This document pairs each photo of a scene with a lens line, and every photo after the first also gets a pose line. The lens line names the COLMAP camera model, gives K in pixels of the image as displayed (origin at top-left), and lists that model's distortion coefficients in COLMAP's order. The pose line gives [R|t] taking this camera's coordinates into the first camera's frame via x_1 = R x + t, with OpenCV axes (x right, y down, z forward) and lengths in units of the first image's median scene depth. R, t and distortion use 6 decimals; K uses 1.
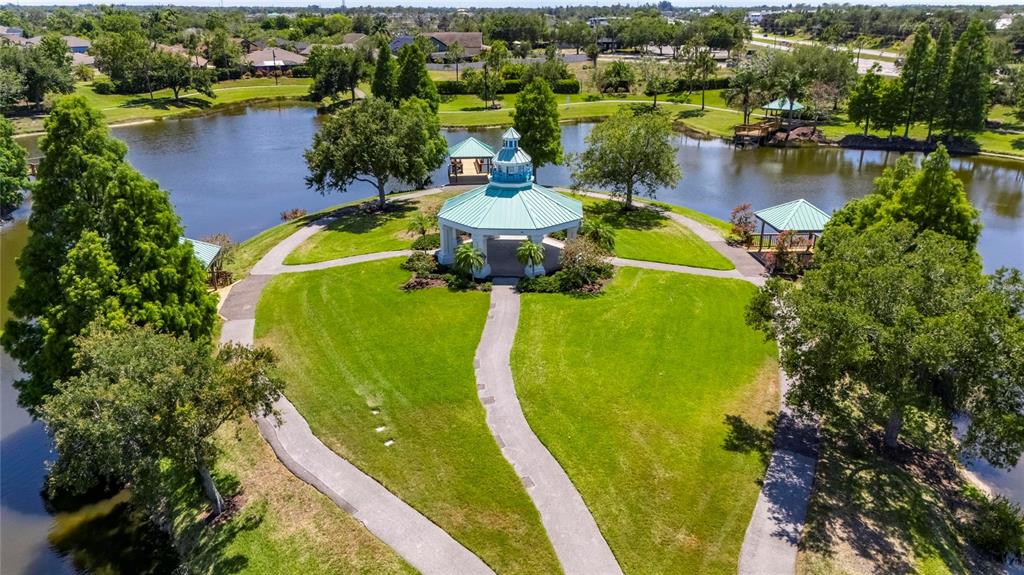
lens RADIAL K [[751.8, 0, 512.0], [0, 751.8, 287.5], [0, 0, 1]] dist [0.080602, -0.085108]
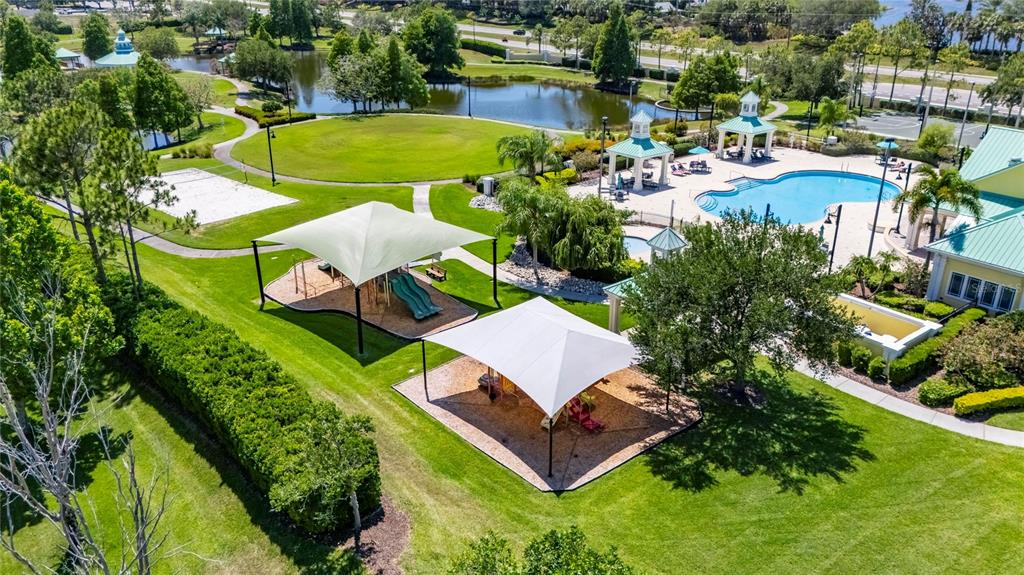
lens RADIAL K [[751.8, 0, 512.0], [0, 751.8, 287.5], [0, 0, 1]] dist [0.080602, -0.085108]
pose [[0.767191, -0.249764, 0.590792, -0.337694], [0.218672, 0.967739, 0.125158, 0.283710], [-0.602992, 0.033169, 0.797057, -0.877559]]
